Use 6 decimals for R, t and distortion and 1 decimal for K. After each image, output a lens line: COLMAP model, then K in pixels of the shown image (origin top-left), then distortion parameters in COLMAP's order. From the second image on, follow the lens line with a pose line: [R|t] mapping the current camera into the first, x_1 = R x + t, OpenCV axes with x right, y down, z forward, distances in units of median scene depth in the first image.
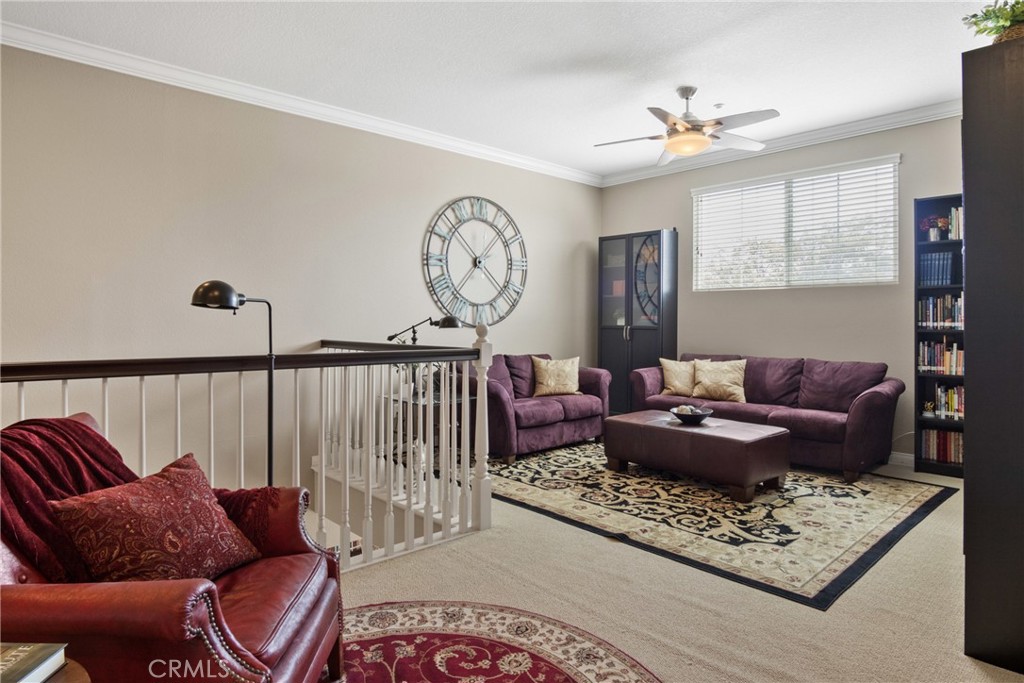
lens RADIAL K [[606.6, 0, 507.5], [0, 606.6, 321.2], [0, 0, 1]] dist [-0.020402, 0.002317]
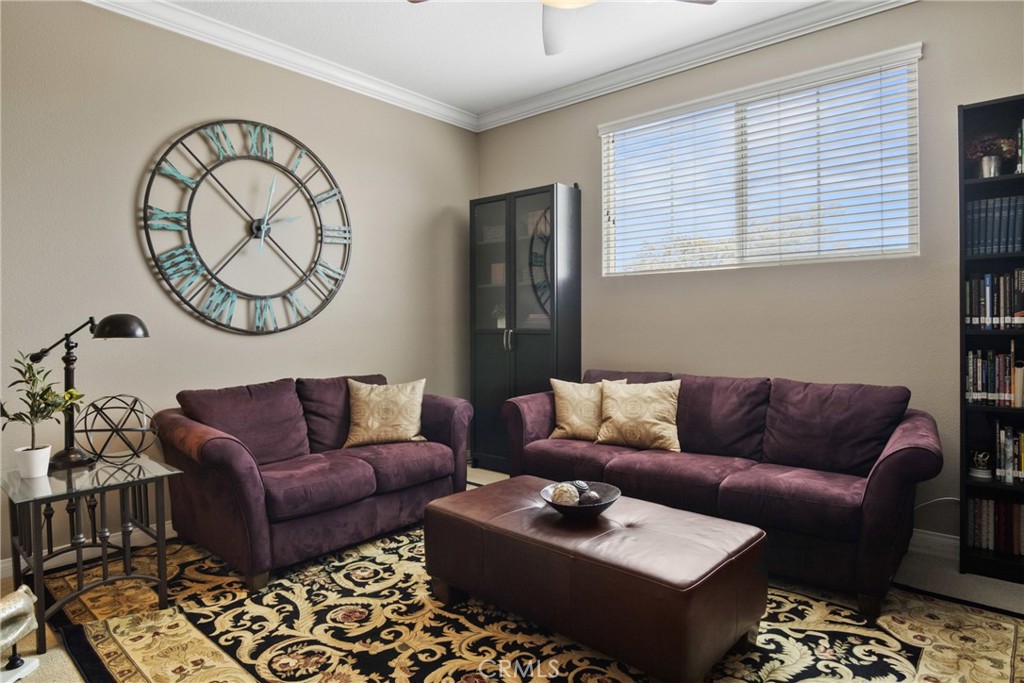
lens RADIAL K [[606.6, 0, 510.4], [0, 606.6, 334.7], [0, 0, 1]] dist [-0.020402, 0.002317]
pose [[0.994029, -0.012973, 0.108341, 0.149376], [0.011222, 0.999797, 0.016757, 0.003029], [-0.108536, -0.015441, 0.993973, 0.388589]]
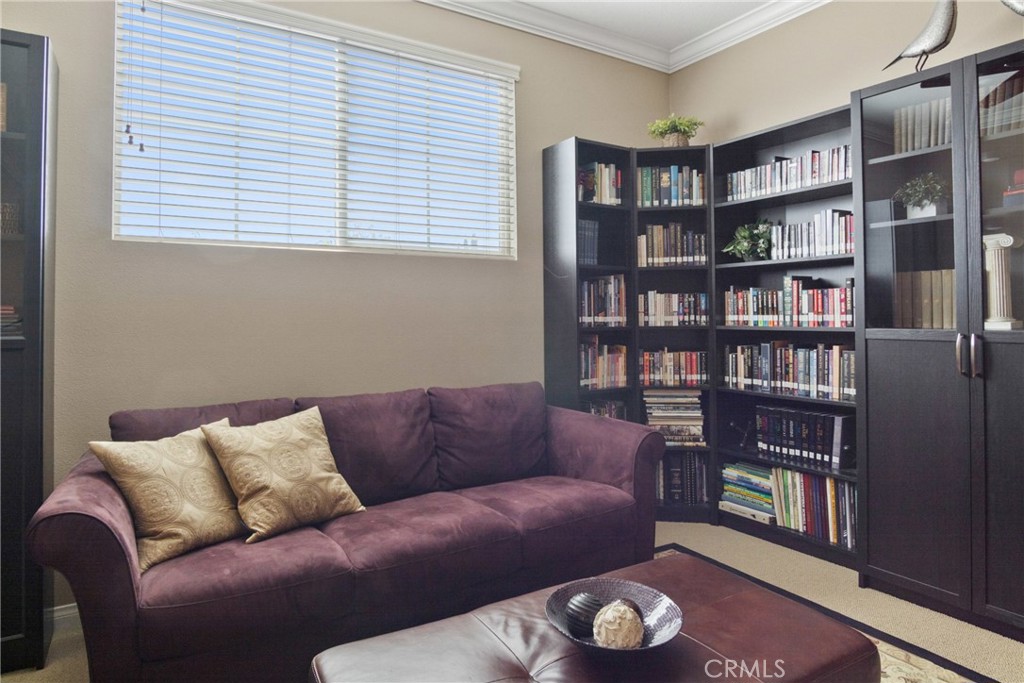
lens RADIAL K [[606.6, 0, 506.2], [0, 606.6, 306.4], [0, 0, 1]] dist [-0.020402, 0.002317]
pose [[0.182016, 0.010825, 0.983236, -0.010999], [0.009673, 0.999871, -0.012799, -0.001939], [-0.983248, 0.011840, 0.181888, 0.791021]]
